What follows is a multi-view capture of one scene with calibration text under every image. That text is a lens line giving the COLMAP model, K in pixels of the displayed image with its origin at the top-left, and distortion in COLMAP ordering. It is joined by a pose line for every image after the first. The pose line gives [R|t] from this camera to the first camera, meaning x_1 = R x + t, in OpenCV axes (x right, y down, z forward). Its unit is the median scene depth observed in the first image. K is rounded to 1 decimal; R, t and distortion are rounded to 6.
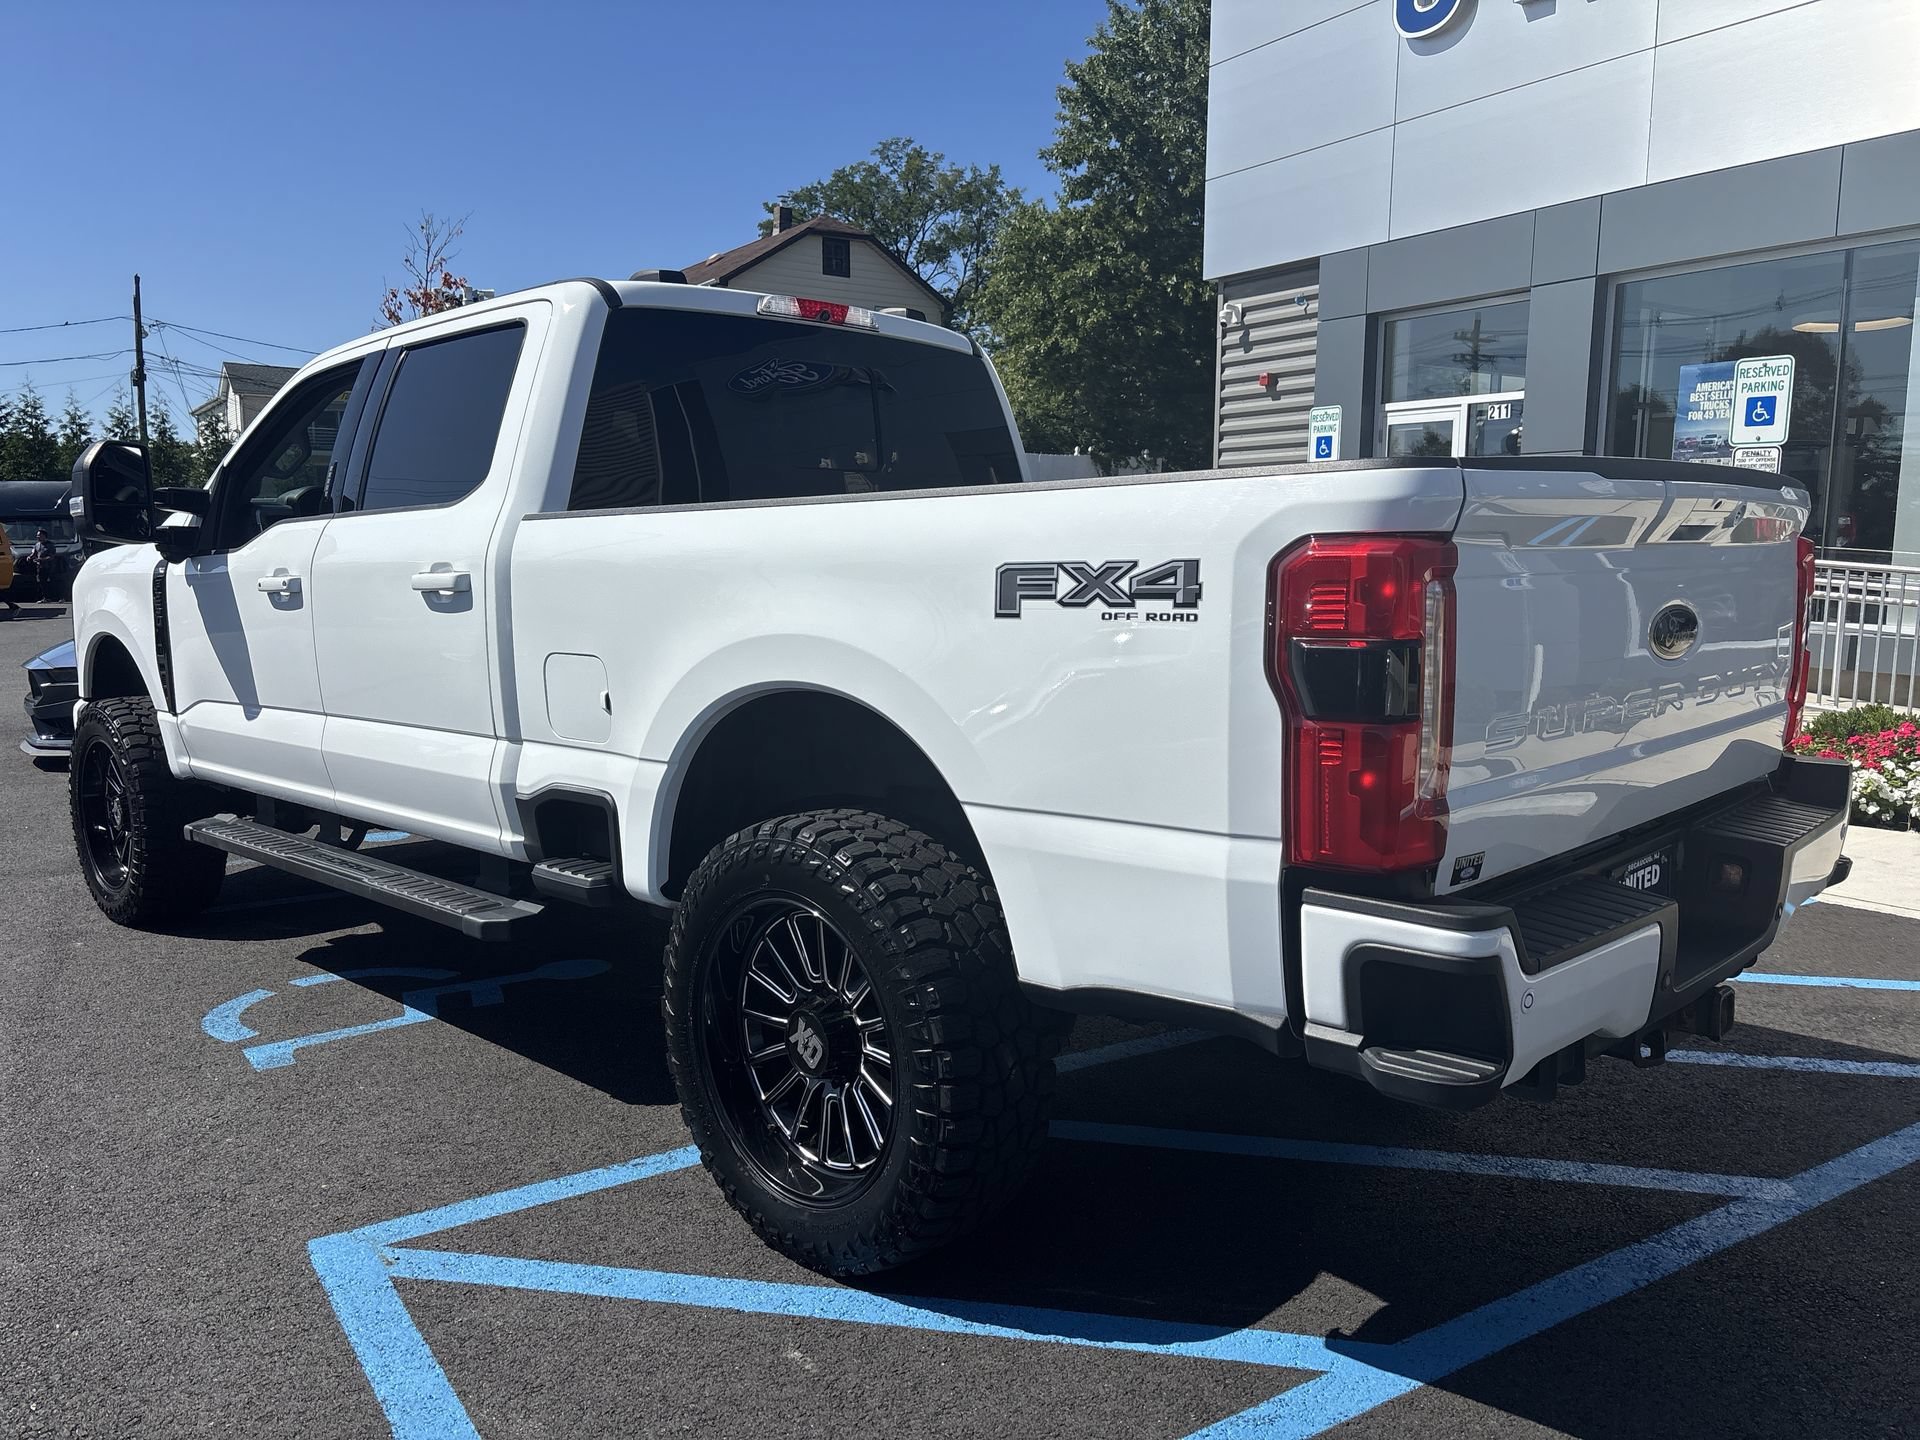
lens RADIAL K [[1450.0, 0, 986.4], [0, 1450.0, 730.2], [0, 0, 1]] dist [0.024508, 0.000558]
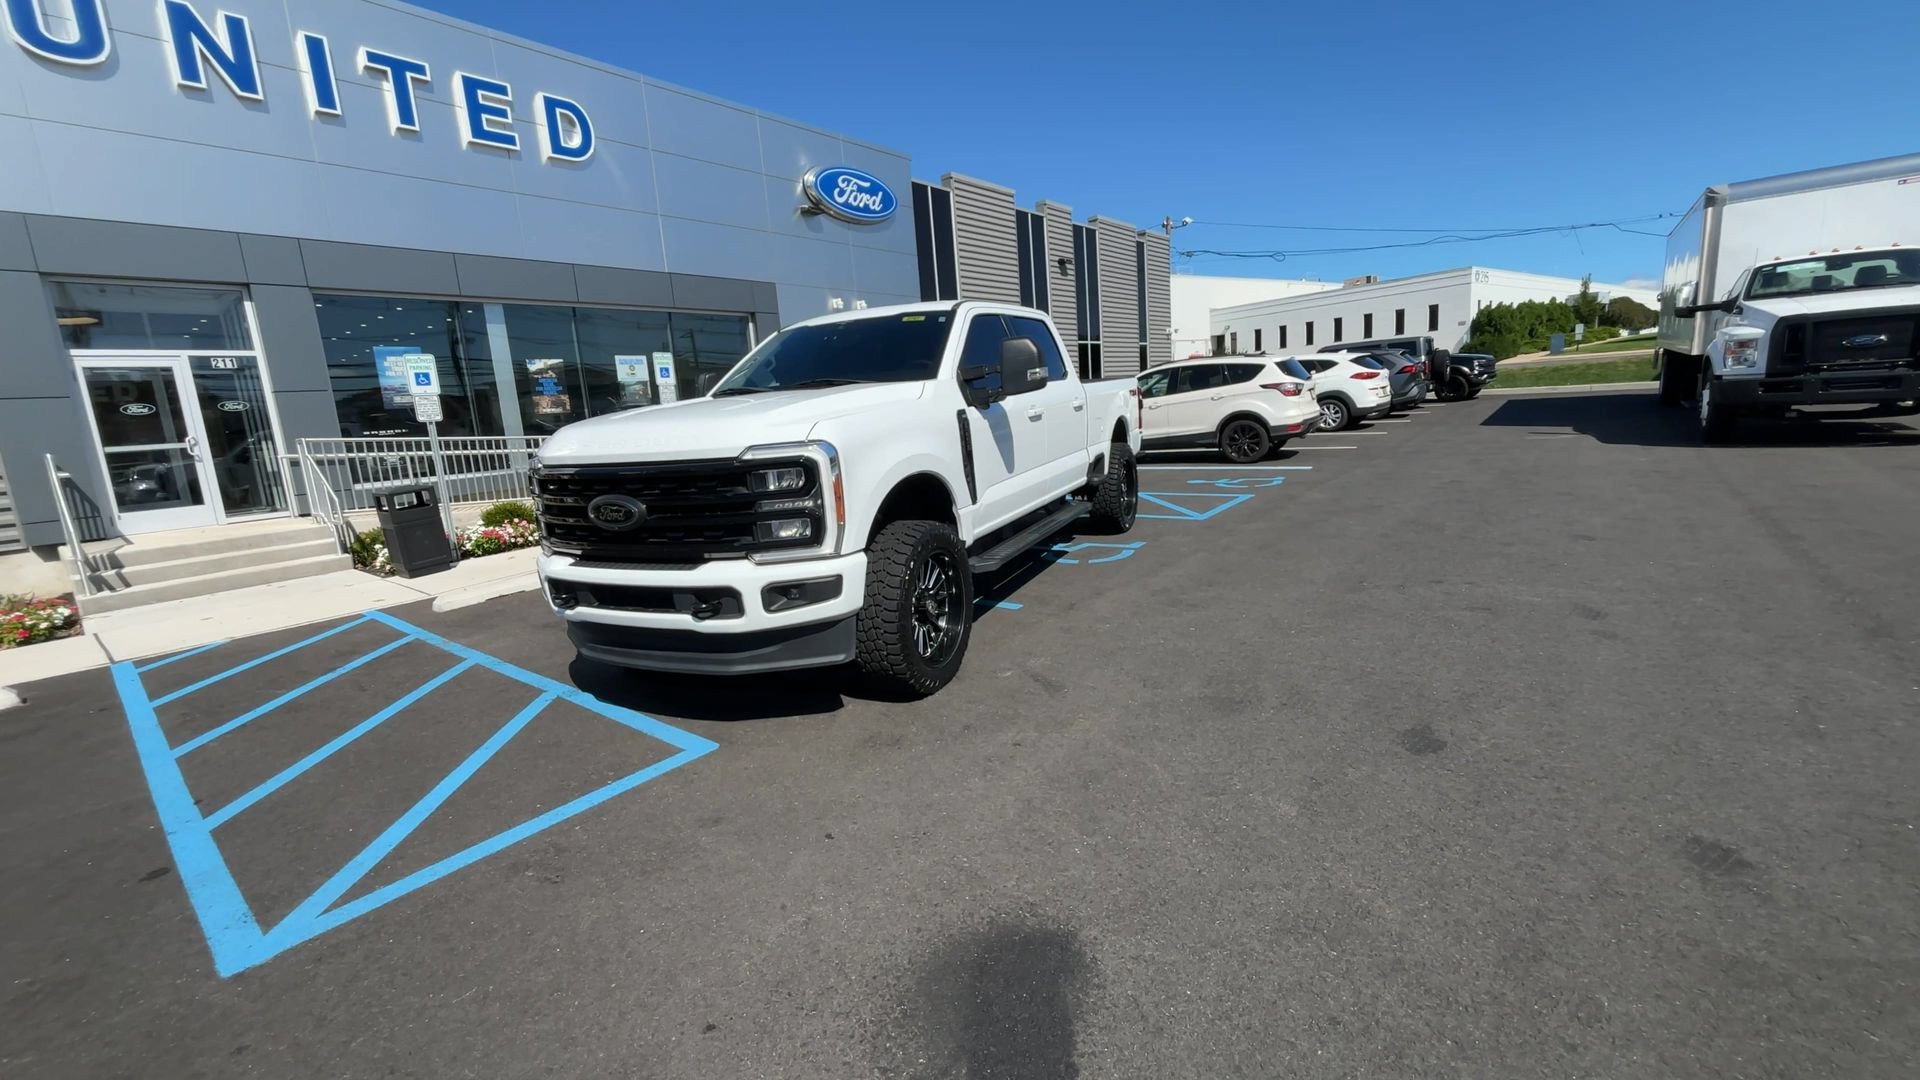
lens RADIAL K [[754.4, 0, 956.8], [0, 754.4, 533.6], [0, 0, 1]] dist [-0.000994, -0.000149]
pose [[-0.304346, -0.142873, 0.941786, -0.522259], [0.195280, 0.958331, 0.208489, -0.058928], [-0.932330, 0.247365, -0.263764, 0.474018]]
